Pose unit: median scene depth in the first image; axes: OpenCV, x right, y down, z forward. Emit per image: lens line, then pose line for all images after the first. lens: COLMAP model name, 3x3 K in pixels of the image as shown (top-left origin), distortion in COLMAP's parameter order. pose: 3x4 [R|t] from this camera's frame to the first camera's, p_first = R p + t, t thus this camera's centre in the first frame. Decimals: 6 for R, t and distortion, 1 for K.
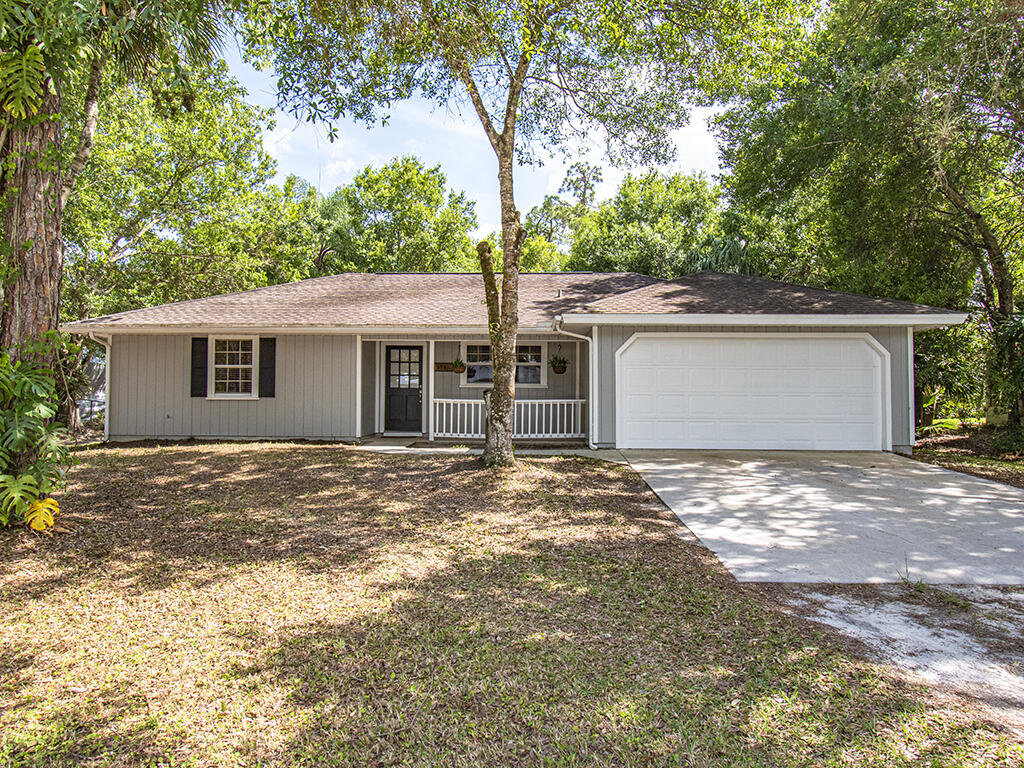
lens RADIAL K [[676.6, 0, 502.9], [0, 676.6, 383.8], [0, 0, 1]] dist [-0.005392, -0.007838]
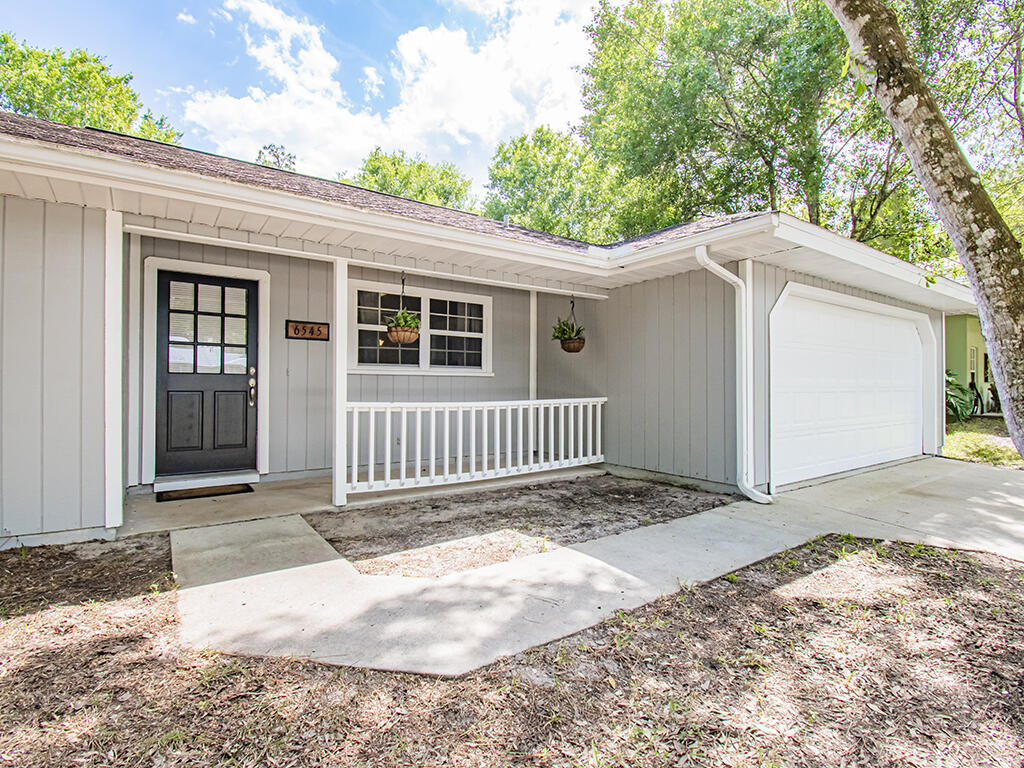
lens RADIAL K [[508.3, 0, 518.9], [0, 508.3, 385.1], [0, 0, 1]] dist [0.010137, -0.016948]
pose [[0.800506, -0.006287, 0.599292, -0.182650], [-0.014237, 0.999463, 0.029502, 0.000970], [-0.599156, -0.032148, 0.799986, 0.620587]]
